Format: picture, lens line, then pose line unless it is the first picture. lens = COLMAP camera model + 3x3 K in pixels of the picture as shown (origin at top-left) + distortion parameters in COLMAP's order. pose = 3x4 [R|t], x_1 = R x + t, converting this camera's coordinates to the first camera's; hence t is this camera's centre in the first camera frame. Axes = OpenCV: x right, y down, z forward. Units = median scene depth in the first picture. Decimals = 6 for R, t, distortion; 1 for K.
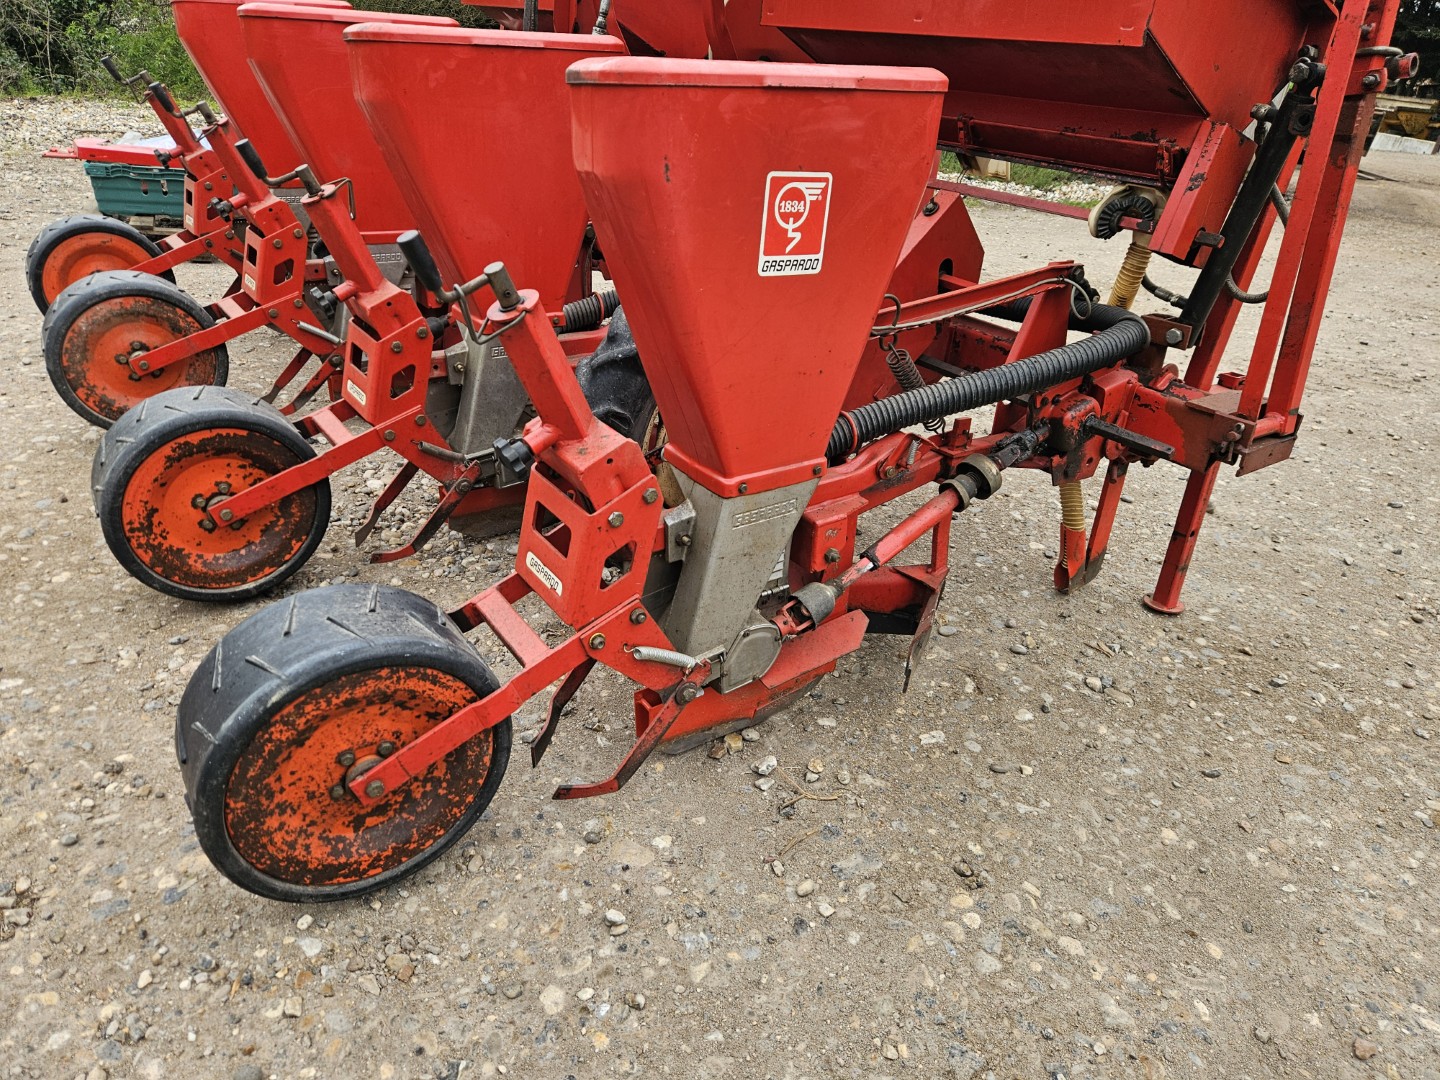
lens RADIAL K [[957.5, 0, 719.5], [0, 957.5, 528.7], [0, 0, 1]] dist [0.064688, -0.049694]
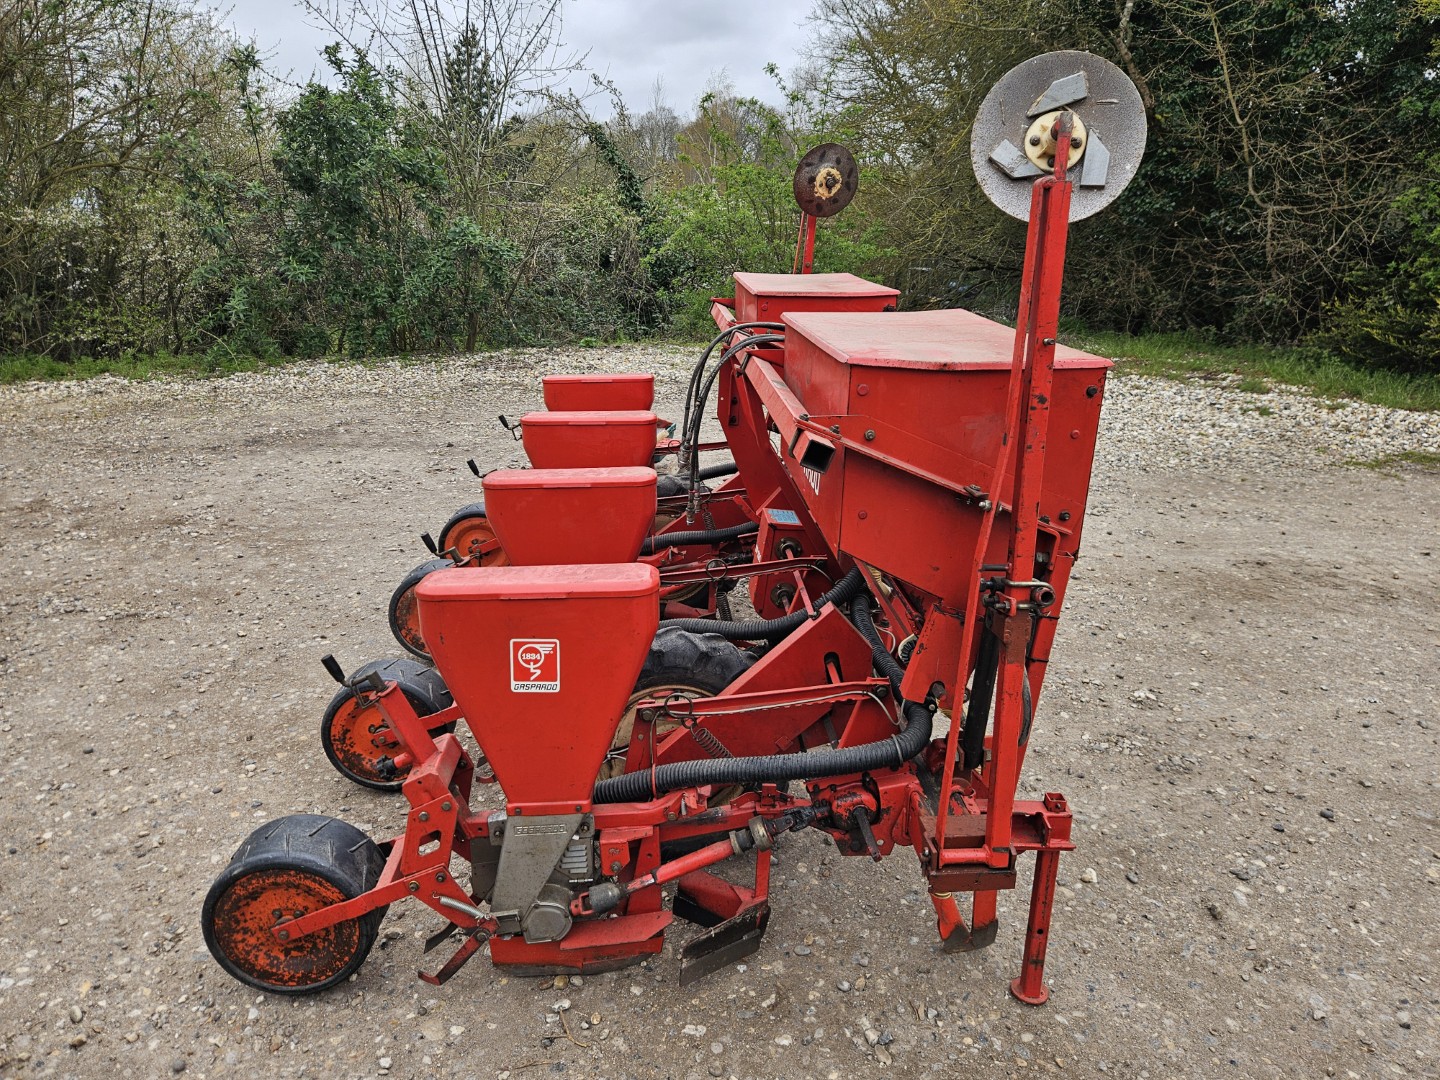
lens RADIAL K [[957.5, 0, 719.5], [0, 957.5, 528.7], [0, 0, 1]] dist [0.064688, -0.049694]
pose [[0.857087, 0.100697, -0.505235, 0.963869], [-0.187900, 0.974255, -0.124579, -0.326062], [0.479683, 0.201709, 0.853943, -0.272237]]
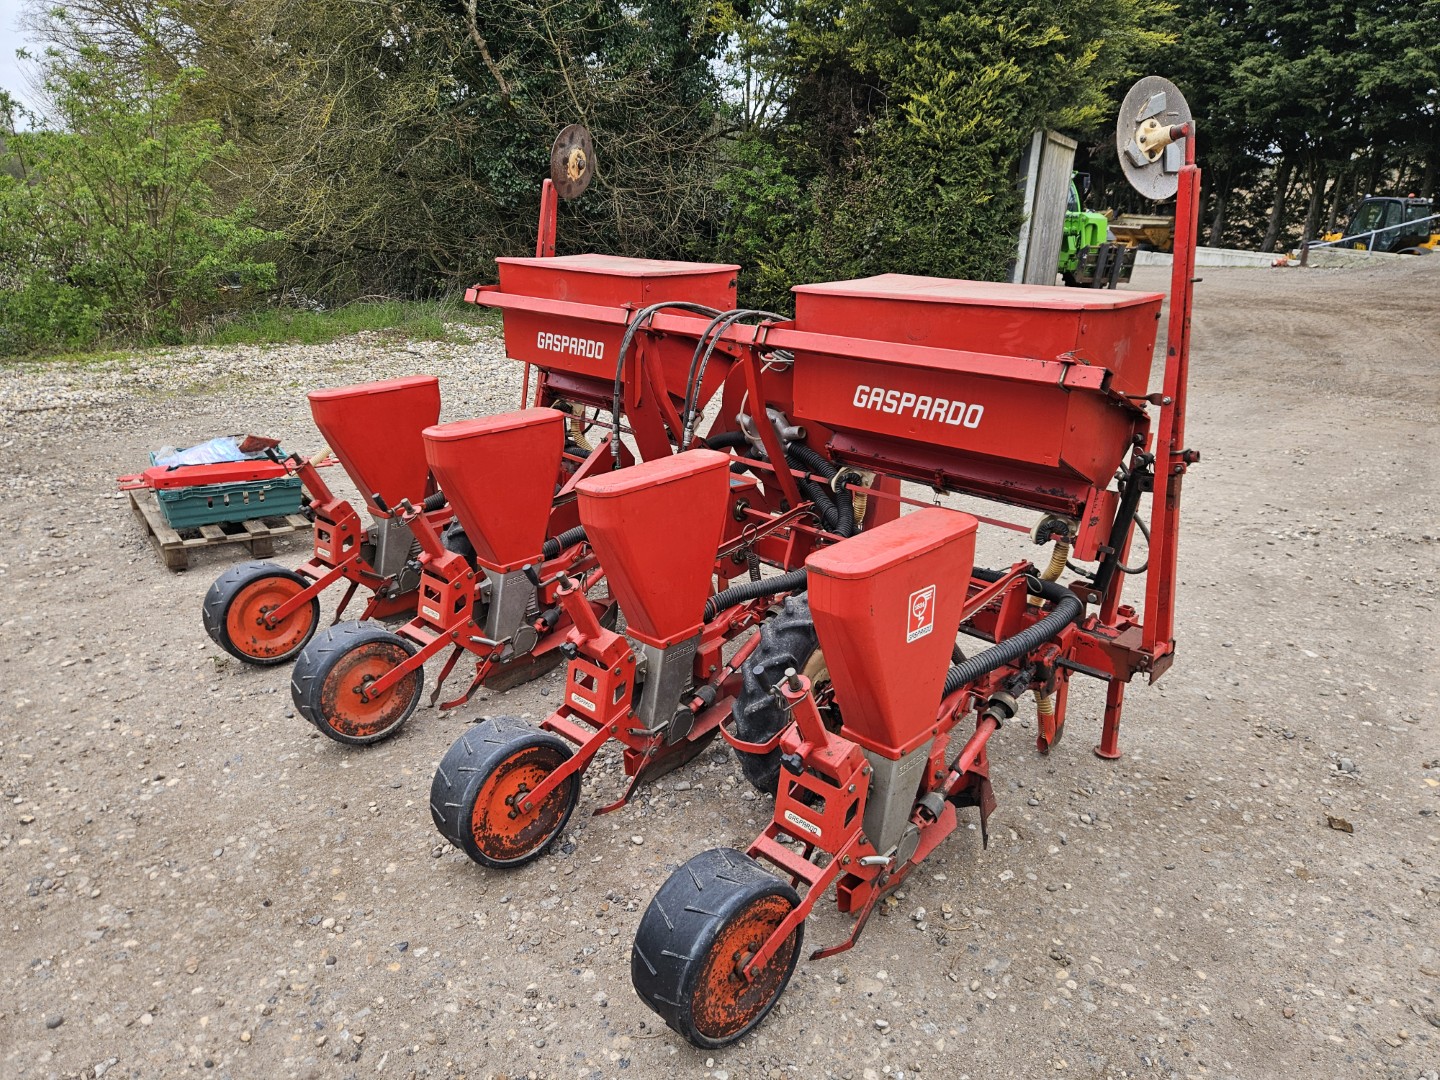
lens RADIAL K [[947.5, 0, 731.9], [0, 947.5, 543.3], [0, 0, 1]] dist [0.062004, -0.044871]
pose [[0.979826, -0.130499, 0.151364, -0.441576], [0.147011, 0.983700, -0.103551, -0.254343], [-0.135383, 0.123714, 0.983039, -0.633552]]
